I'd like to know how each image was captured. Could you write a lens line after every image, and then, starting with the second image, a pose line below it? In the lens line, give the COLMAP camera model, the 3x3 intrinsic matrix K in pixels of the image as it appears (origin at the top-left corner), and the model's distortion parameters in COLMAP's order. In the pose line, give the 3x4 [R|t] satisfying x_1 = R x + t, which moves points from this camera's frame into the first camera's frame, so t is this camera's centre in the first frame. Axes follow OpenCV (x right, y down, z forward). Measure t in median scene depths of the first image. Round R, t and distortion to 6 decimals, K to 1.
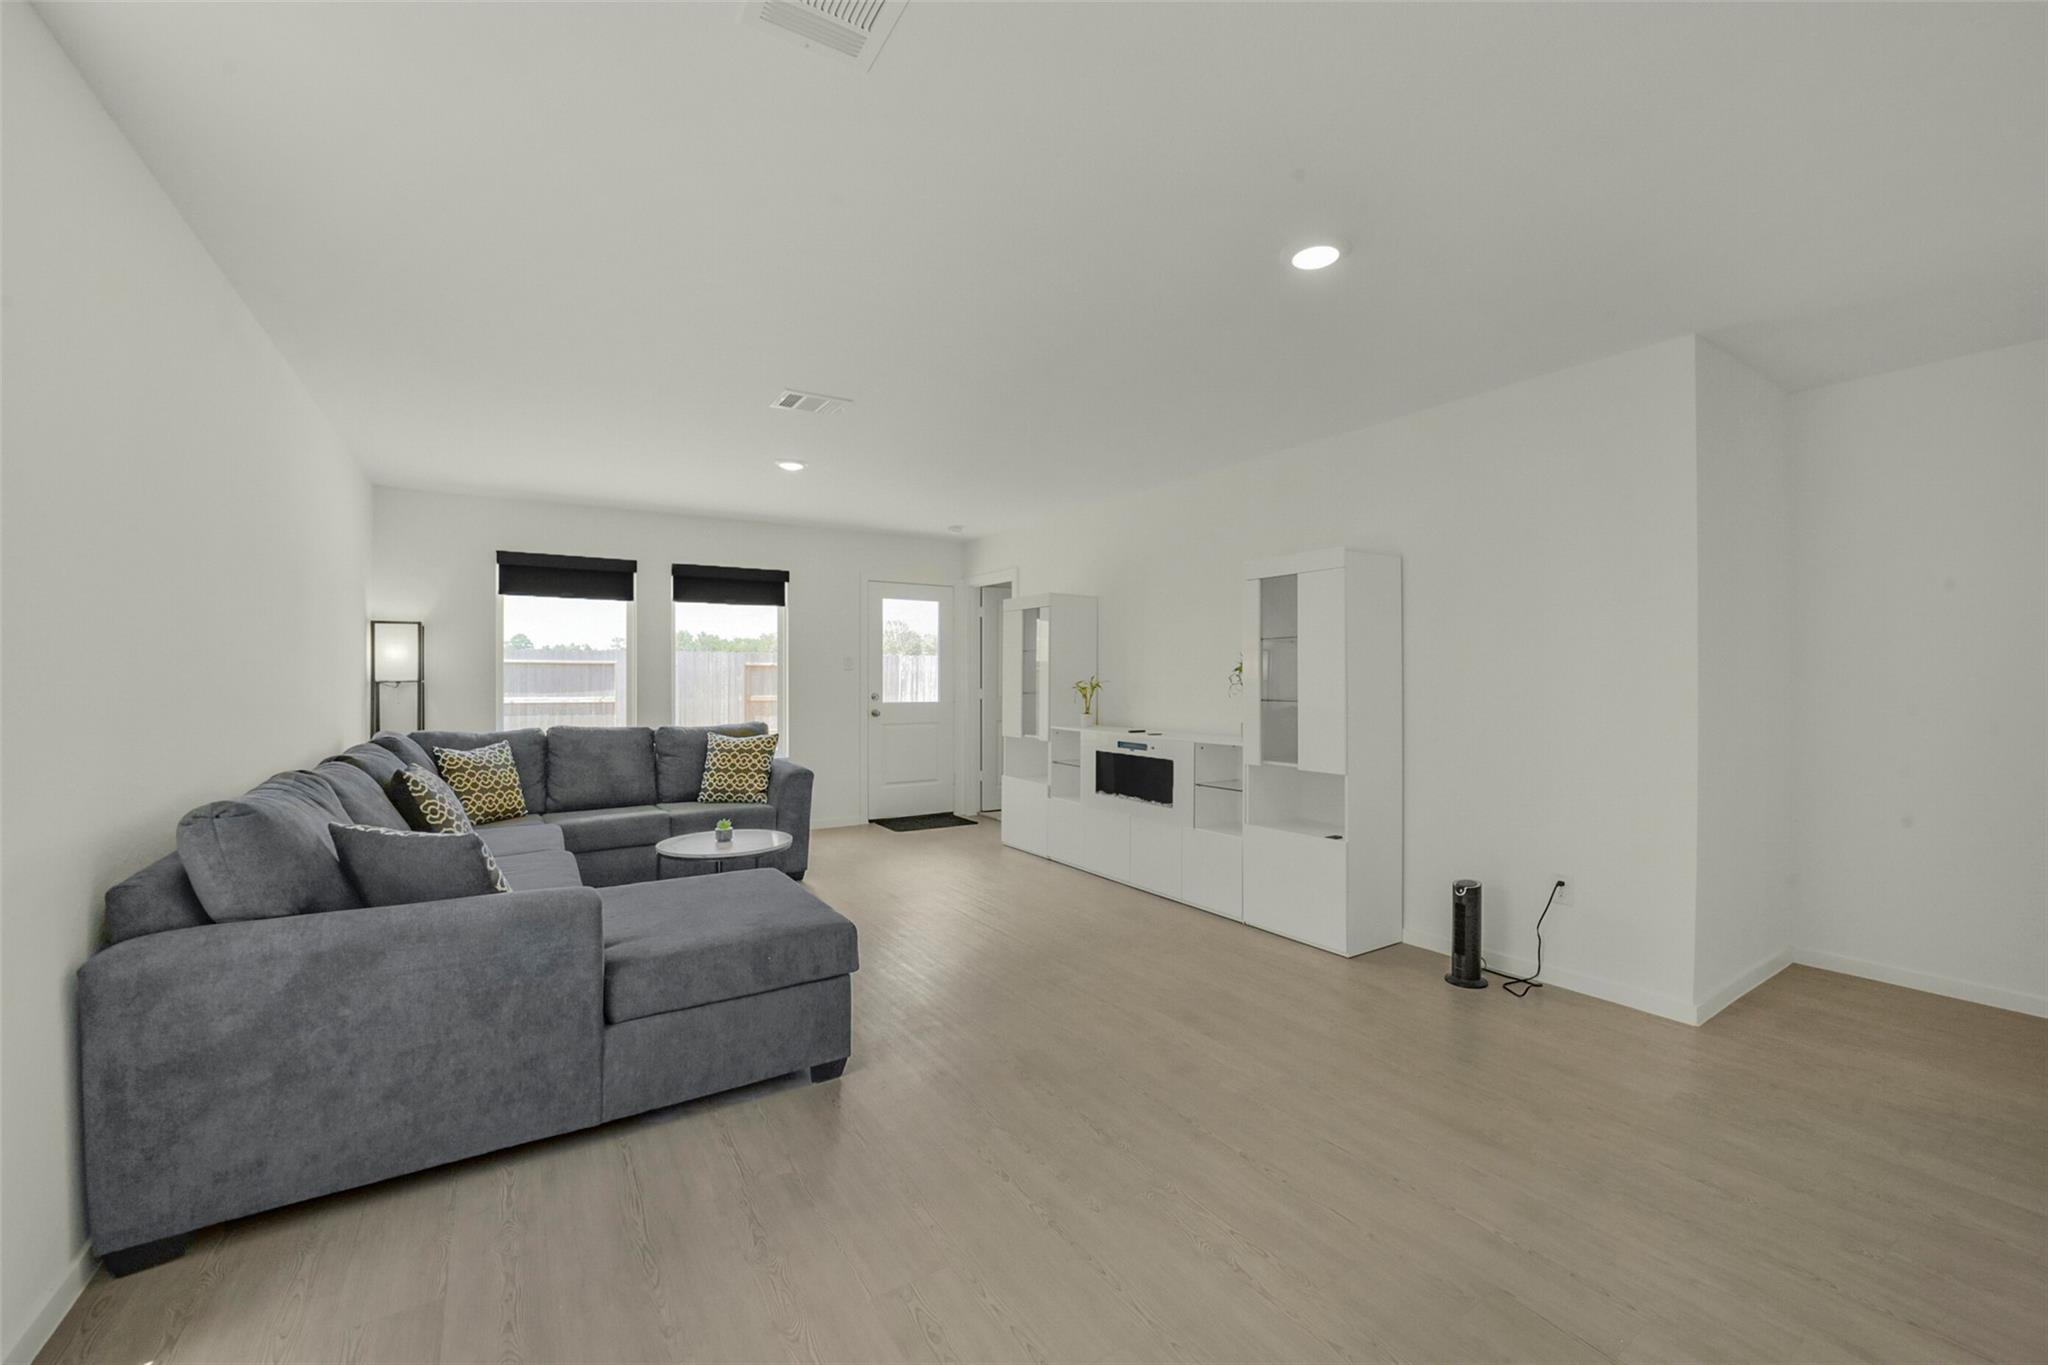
lens RADIAL K [[811.1, 0, 1024.0], [0, 811.1, 682.5], [0, 0, 1]] dist [-0.038903, -0.000031]
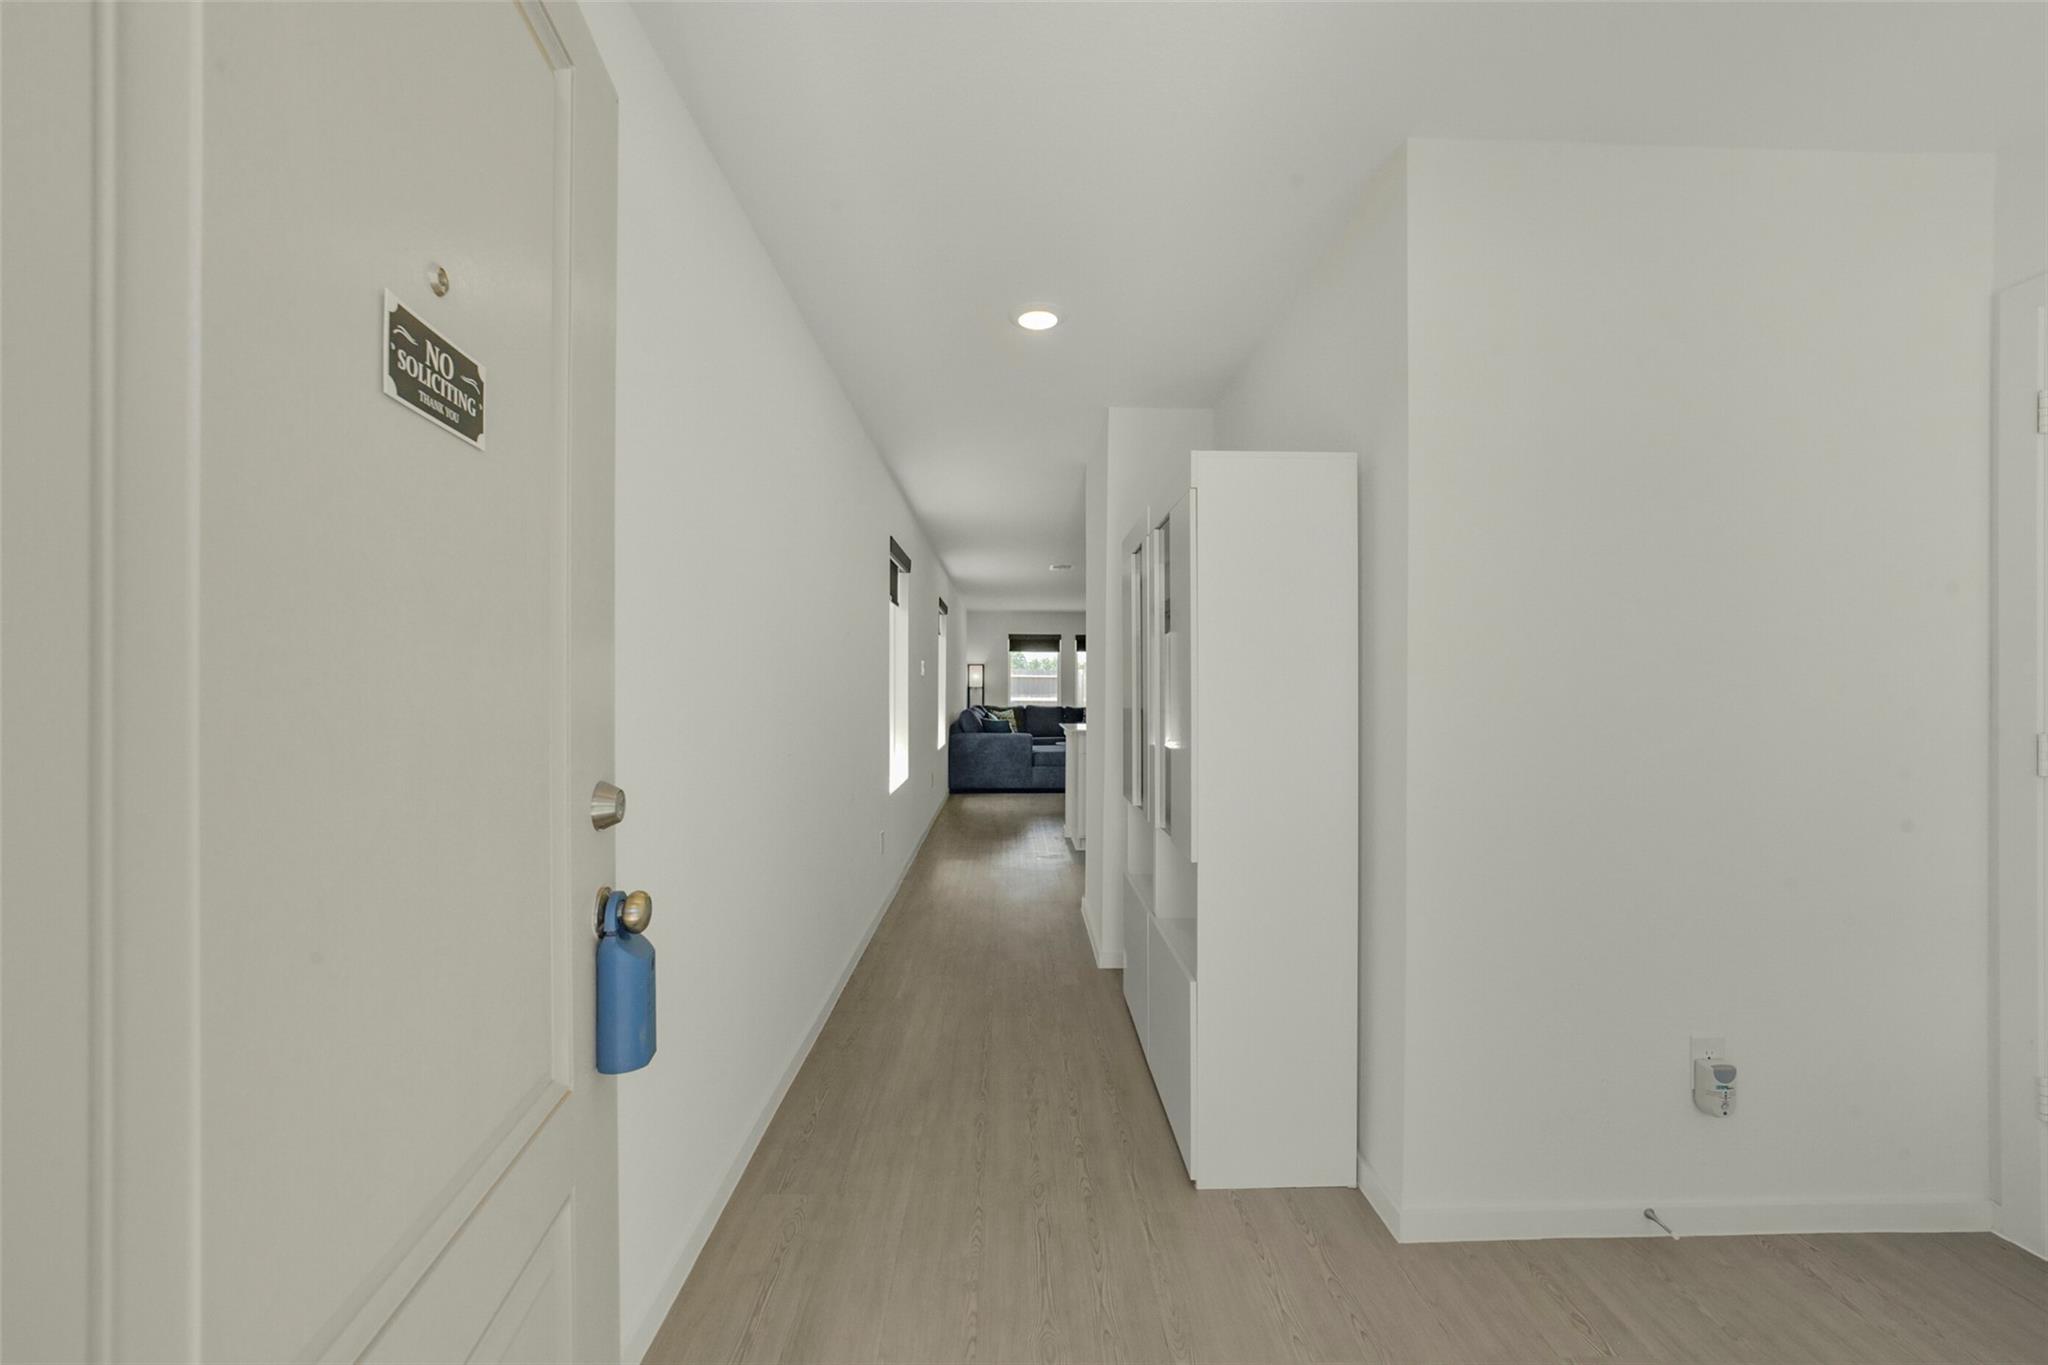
lens RADIAL K [[811.1, 0, 1024.0], [0, 811.1, 682.5], [0, 0, 1]] dist [-0.038903, -0.000031]
pose [[0.852267, -0.002914, -0.523098, 0.774678], [-0.001624, 0.999965, -0.008217, 0.005931], [0.523104, 0.007852, 0.852233, -1.244320]]
